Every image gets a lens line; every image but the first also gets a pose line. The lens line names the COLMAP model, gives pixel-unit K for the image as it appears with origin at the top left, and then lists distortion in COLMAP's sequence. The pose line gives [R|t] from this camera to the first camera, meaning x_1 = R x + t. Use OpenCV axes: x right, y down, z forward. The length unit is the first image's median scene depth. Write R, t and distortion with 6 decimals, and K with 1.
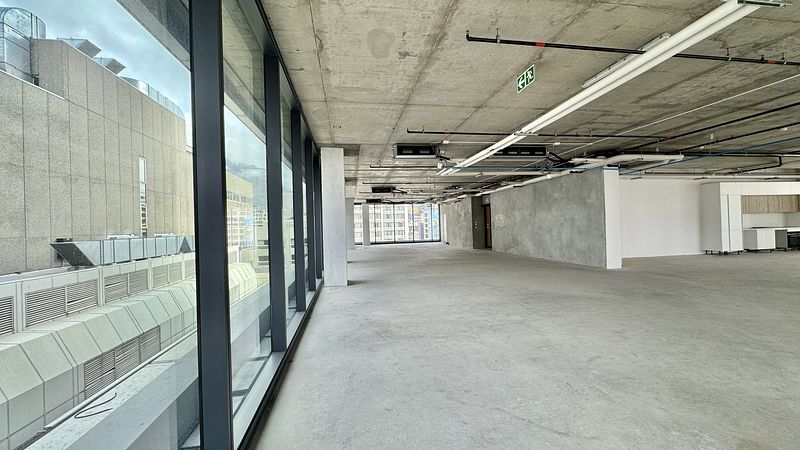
lens RADIAL K [[319.2, 0, 399.8], [0, 319.2, 223.8], [0, 0, 1]] dist [-0.002763, 0.000296]
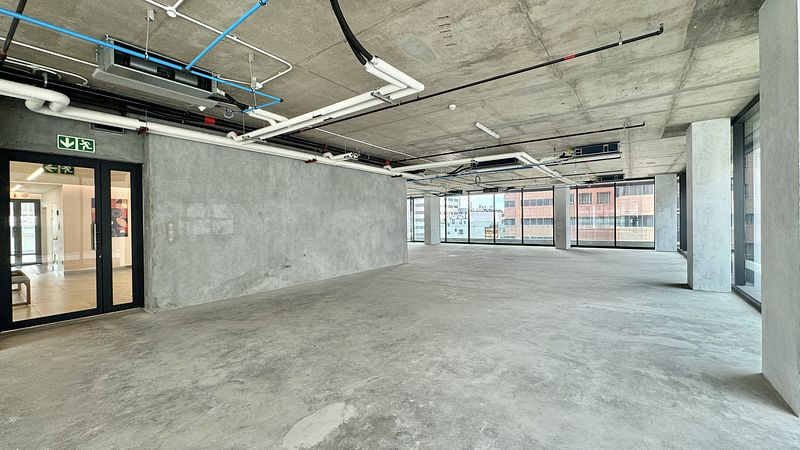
lens RADIAL K [[319.2, 0, 400.8], [0, 319.2, 226.4], [0, 0, 1]] dist [-0.002763, 0.000296]
pose [[-0.702255, 0.028430, 0.711358, -0.290035], [0.030065, 0.999495, -0.010266, 0.019552], [-0.711291, 0.014177, -0.702755, 2.634574]]
